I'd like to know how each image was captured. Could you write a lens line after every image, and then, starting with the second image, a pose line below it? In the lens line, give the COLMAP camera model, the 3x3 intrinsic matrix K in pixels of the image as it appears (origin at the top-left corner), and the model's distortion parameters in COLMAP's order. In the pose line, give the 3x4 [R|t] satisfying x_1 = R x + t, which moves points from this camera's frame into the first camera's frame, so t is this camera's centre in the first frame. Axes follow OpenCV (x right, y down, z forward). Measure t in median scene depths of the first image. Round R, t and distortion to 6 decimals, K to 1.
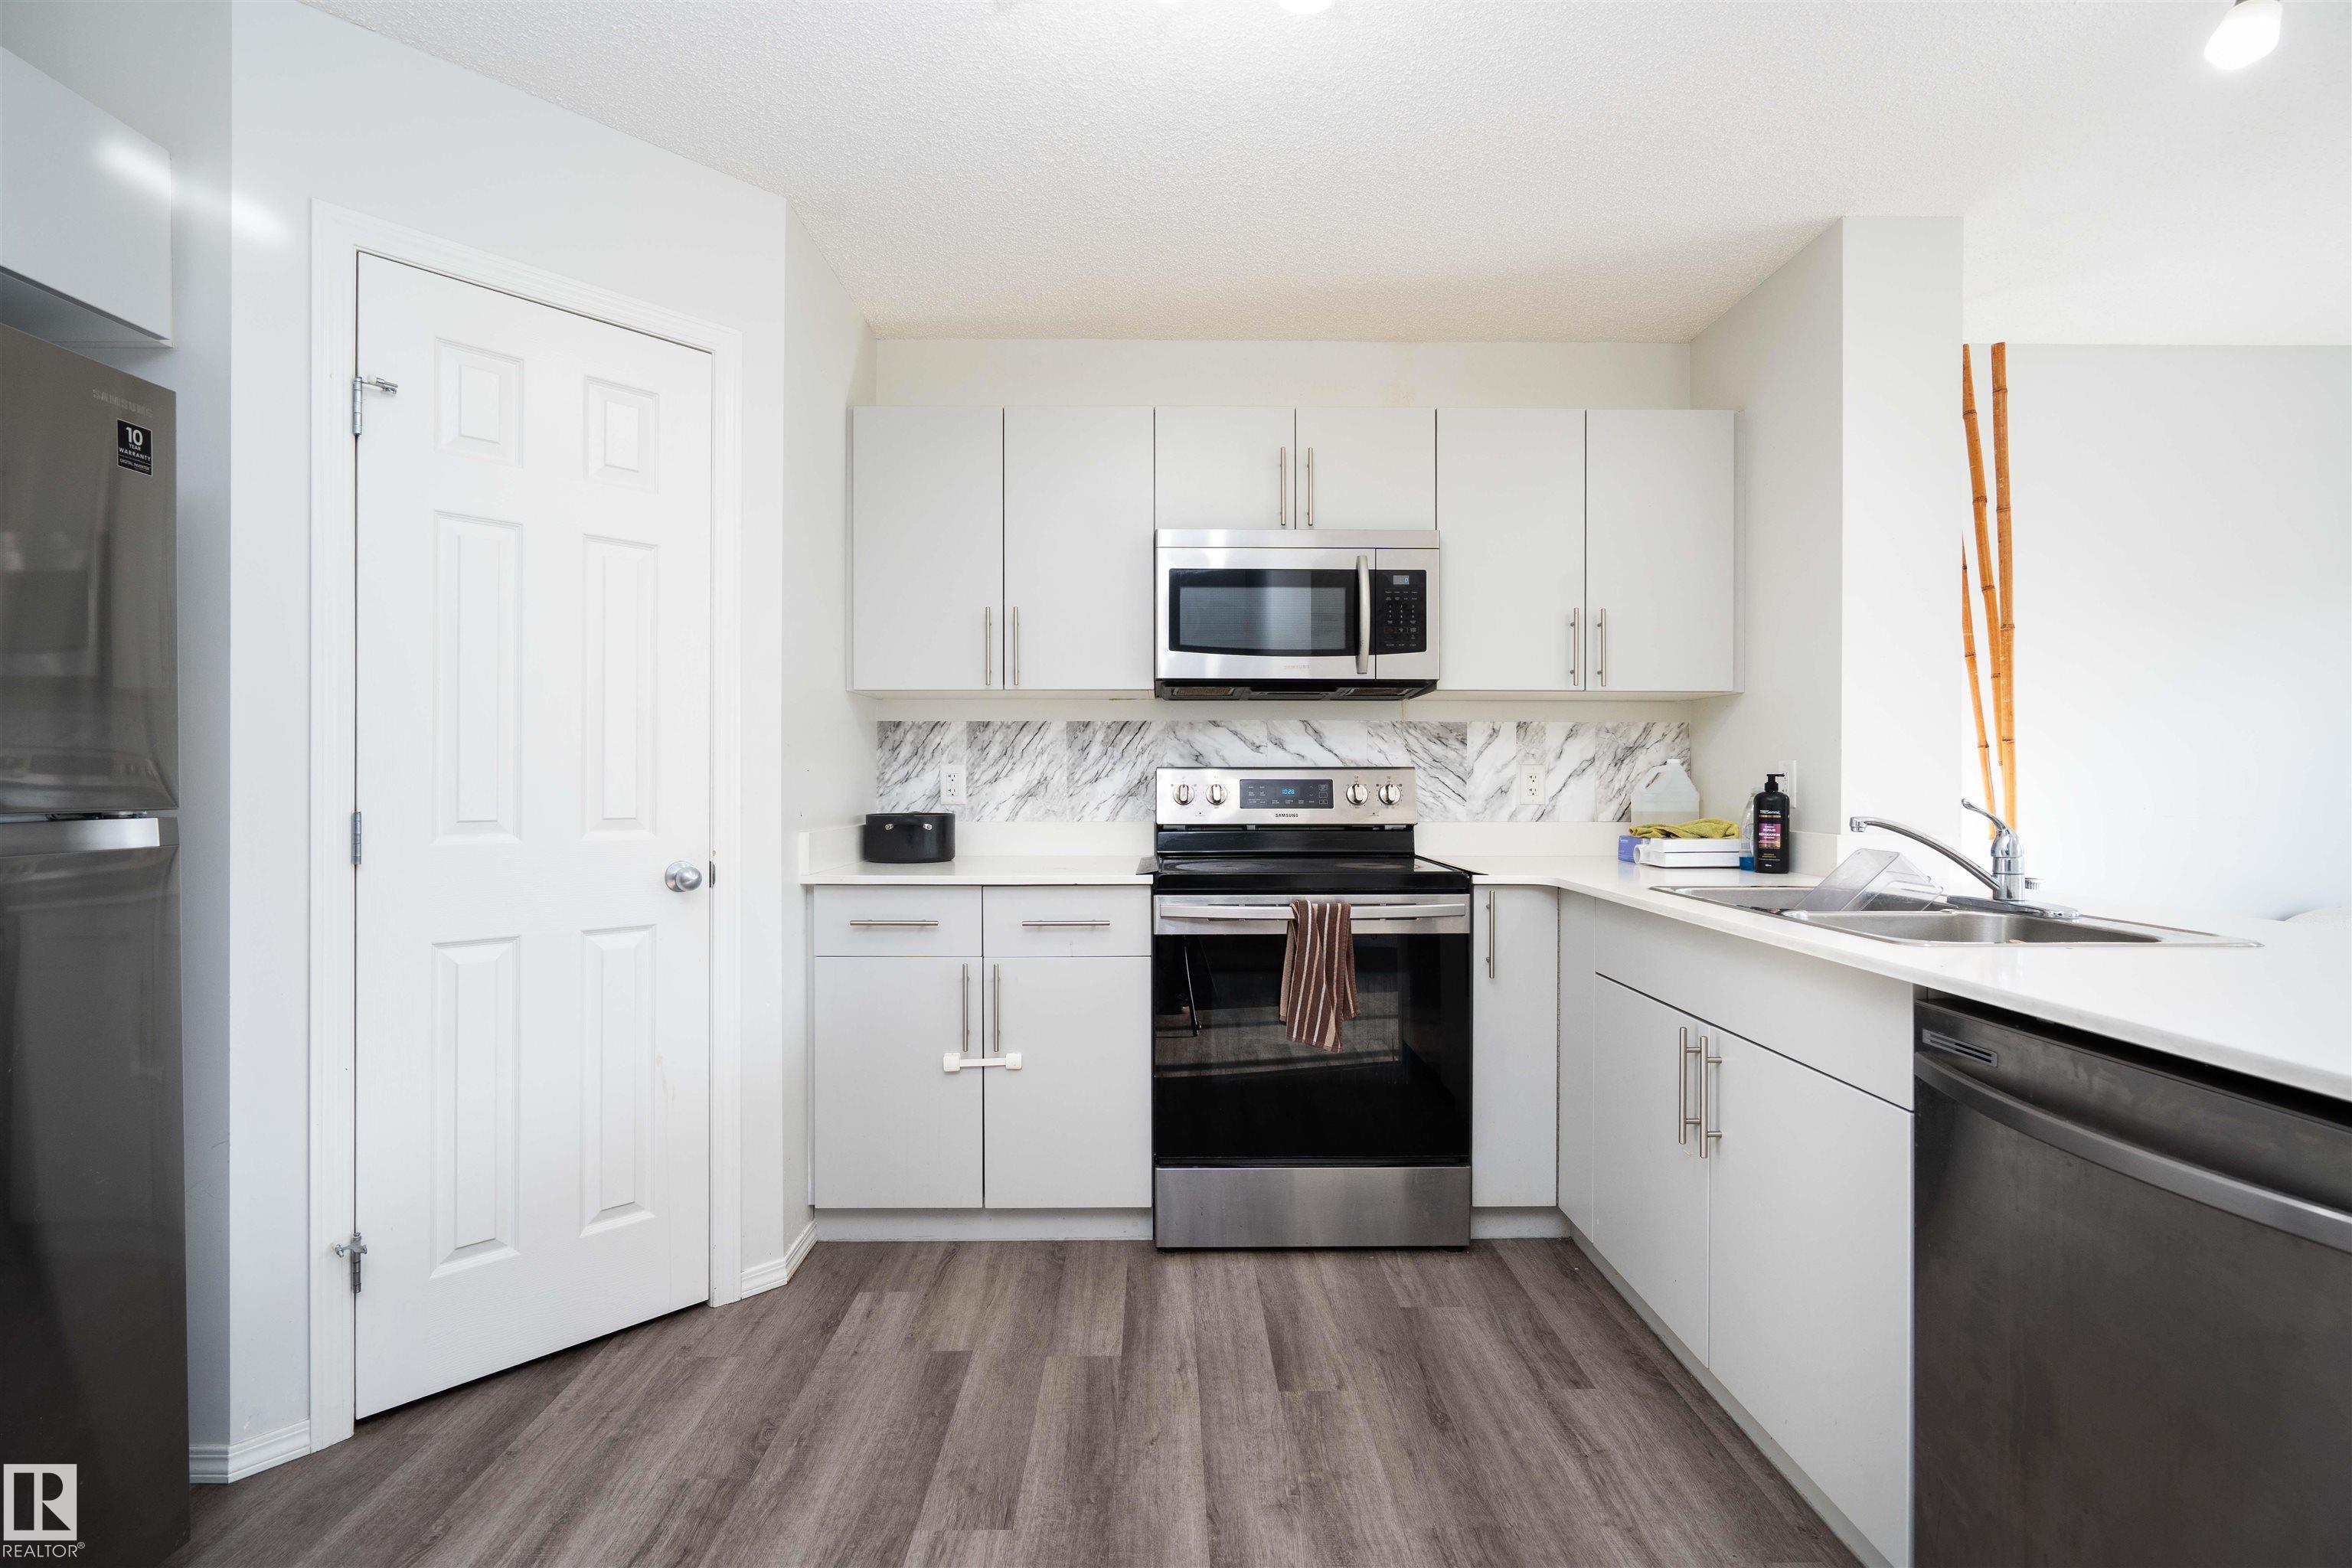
lens RADIAL K [[1073.4, 0, 1151.4], [0, 1073.4, 782.4], [0, 0, 1]] dist [0.000960, -0.000475]
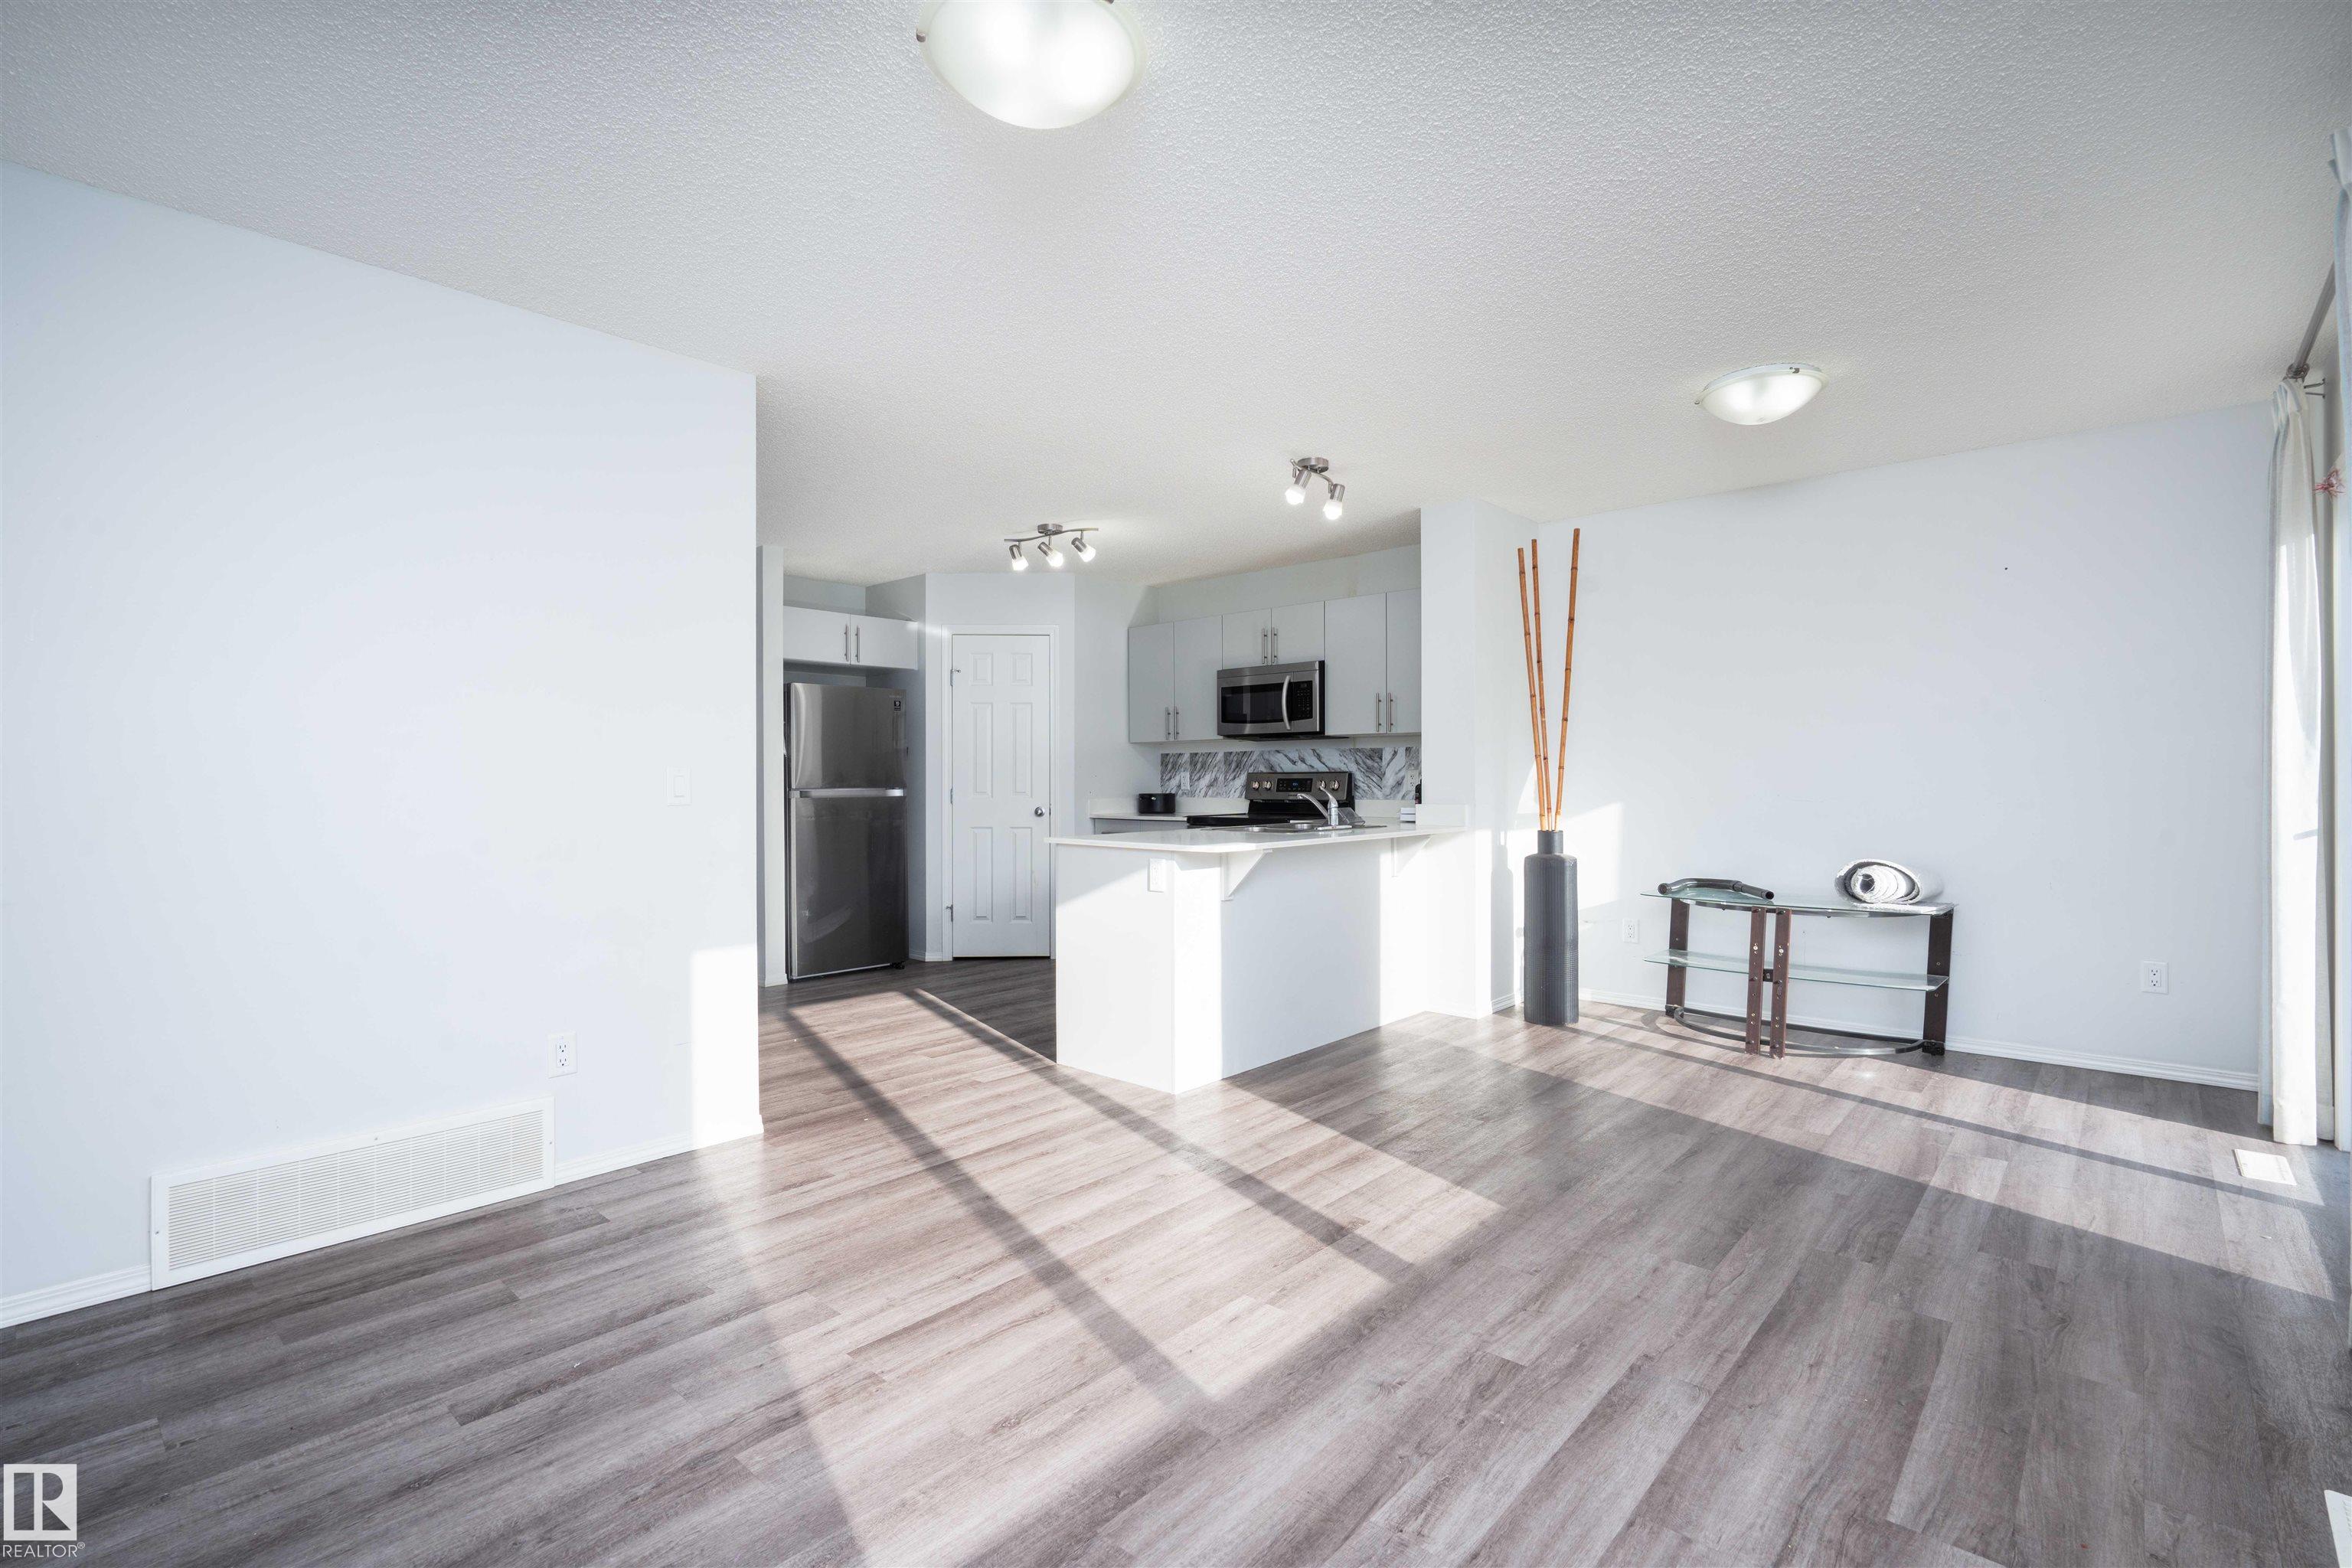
lens RADIAL K [[1073.4, 0, 1157.6], [0, 1073.4, 791.0], [0, 0, 1]] dist [0.000960, -0.000475]
pose [[0.723513, 0.002506, -0.690306, 1.375615], [0.004473, 0.999955, 0.008319, 0.003559], [0.690296, -0.009106, 0.723469, -0.695703]]
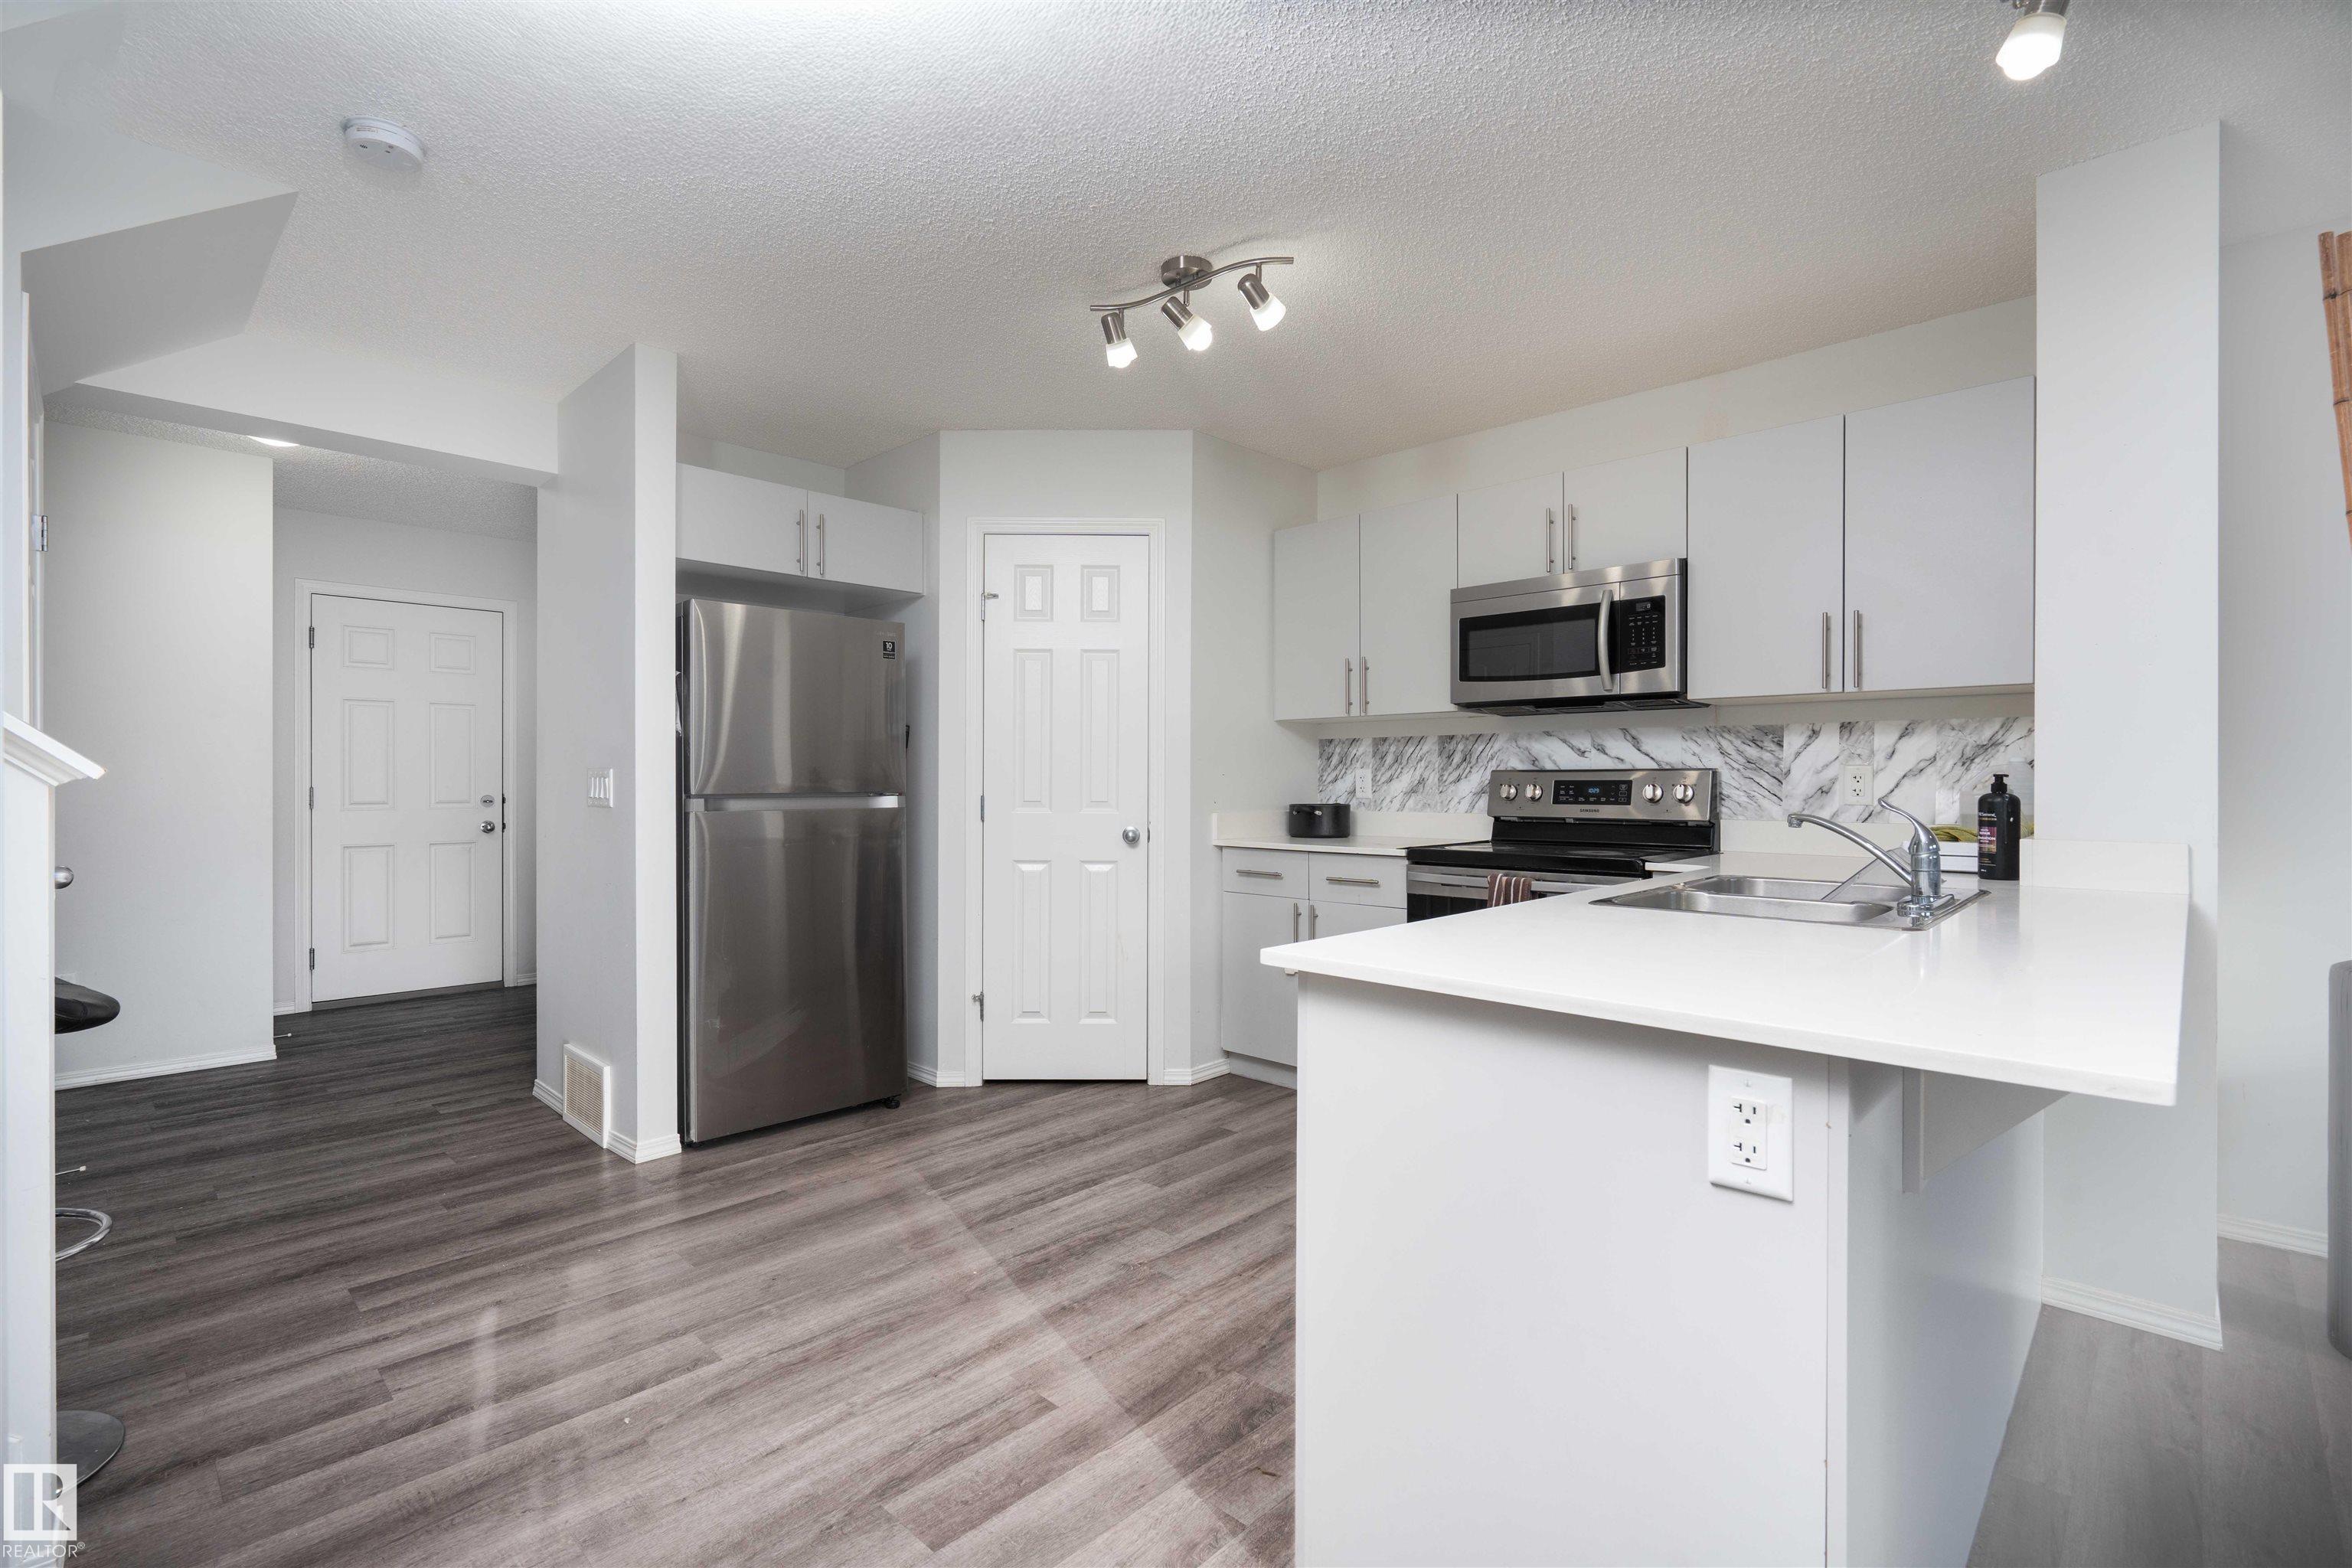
lens RADIAL K [[1073.4, 0, 1153.7], [0, 1073.4, 779.0], [0, 0, 1]] dist [0.000960, -0.000475]
pose [[0.705112, -0.001313, -0.709095, 0.618922], [-0.001026, 0.999995, -0.002872, -0.000092], [0.709095, 0.002752, 0.705108, -0.164051]]
